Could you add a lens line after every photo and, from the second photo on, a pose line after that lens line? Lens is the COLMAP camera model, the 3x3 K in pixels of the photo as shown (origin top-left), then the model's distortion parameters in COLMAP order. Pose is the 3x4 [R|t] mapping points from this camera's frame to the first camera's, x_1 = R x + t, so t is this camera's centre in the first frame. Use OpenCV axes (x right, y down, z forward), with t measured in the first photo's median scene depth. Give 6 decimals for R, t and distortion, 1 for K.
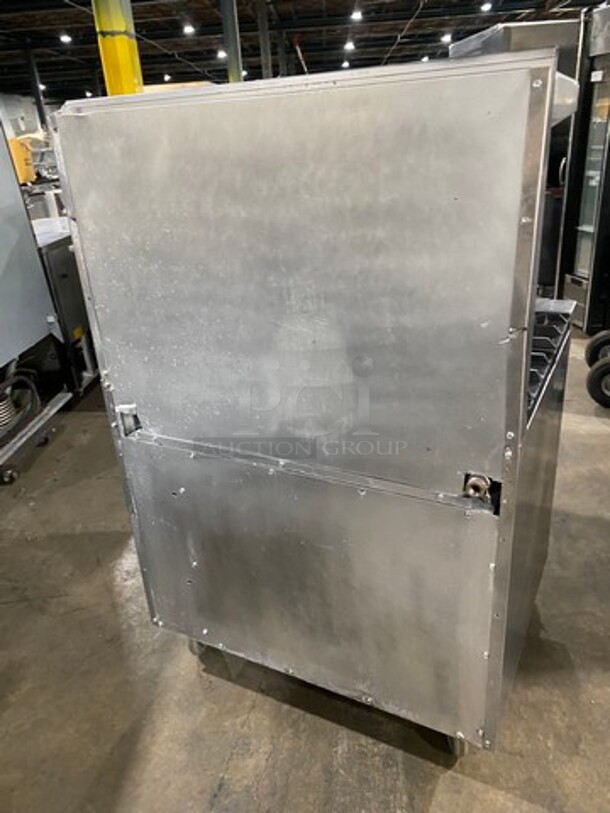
lens RADIAL K [[618.3, 0, 304.7], [0, 618.3, 407.1], [0, 0, 1]] dist [-0.001719, 0.002397]
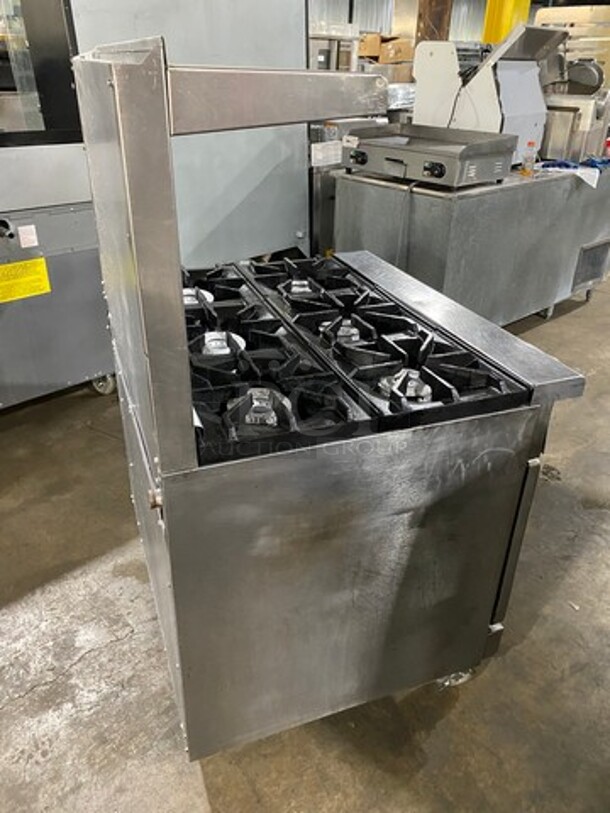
lens RADIAL K [[618.3, 0, 305.1], [0, 618.3, 404.9], [0, 0, 1]] dist [-0.001719, 0.002397]
pose [[0.745189, 0.396060, -0.536497, 0.321184], [-0.343400, 0.917561, 0.200396, -0.092457], [0.571637, 0.034900, 0.819764, 0.123819]]
